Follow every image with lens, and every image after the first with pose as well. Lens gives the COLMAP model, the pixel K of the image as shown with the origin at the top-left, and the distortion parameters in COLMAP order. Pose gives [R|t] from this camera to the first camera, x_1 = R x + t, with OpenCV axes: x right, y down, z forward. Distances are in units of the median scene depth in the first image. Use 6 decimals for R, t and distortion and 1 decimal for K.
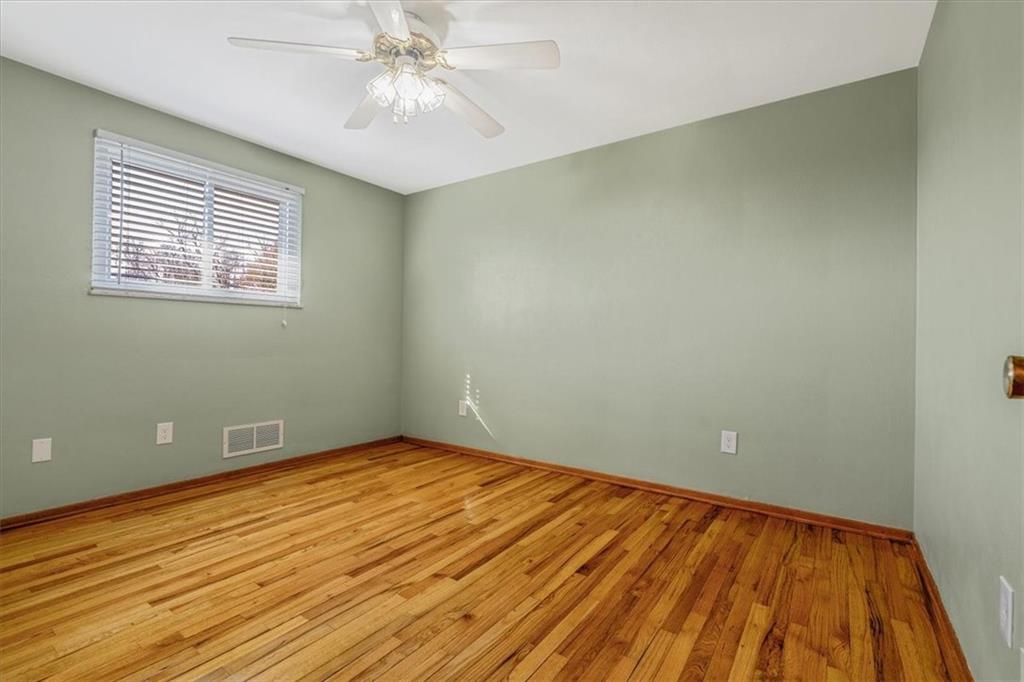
lens RADIAL K [[459.9, 0, 511.1], [0, 459.9, 347.0], [0, 0, 1]] dist [-0.007798, 0.000019]
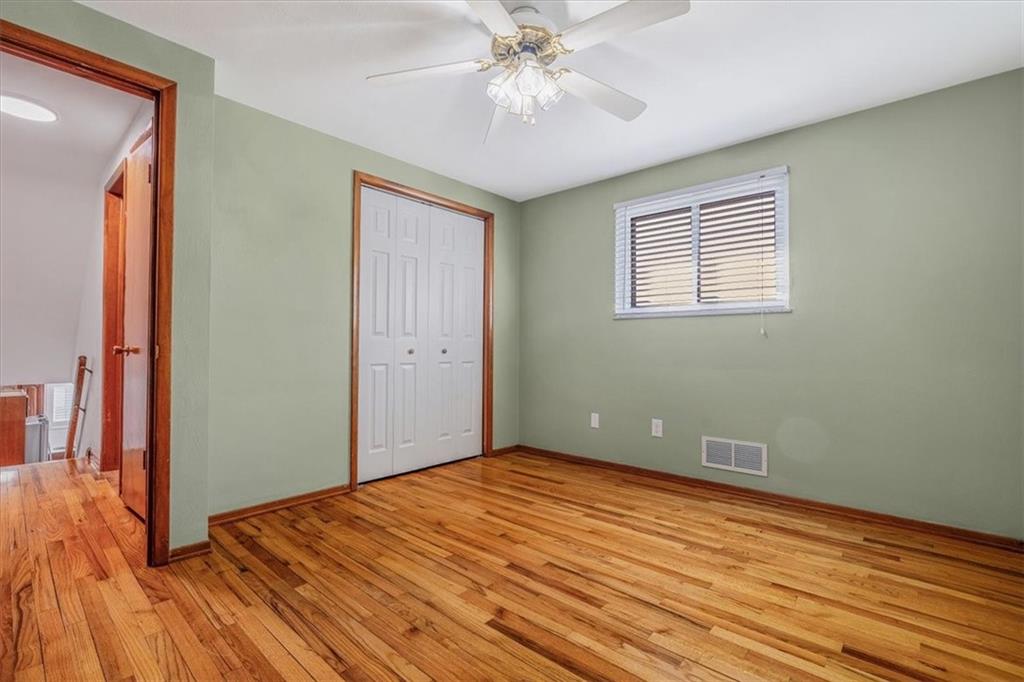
lens RADIAL K [[459.9, 0, 514.0], [0, 459.9, 347.2], [0, 0, 1]] dist [-0.007798, 0.000019]
pose [[-0.112478, -0.012234, -0.993579, 0.484897], [-0.021800, 0.999714, -0.009841, -0.005114], [0.993415, 0.020553, -0.112713, 0.740511]]
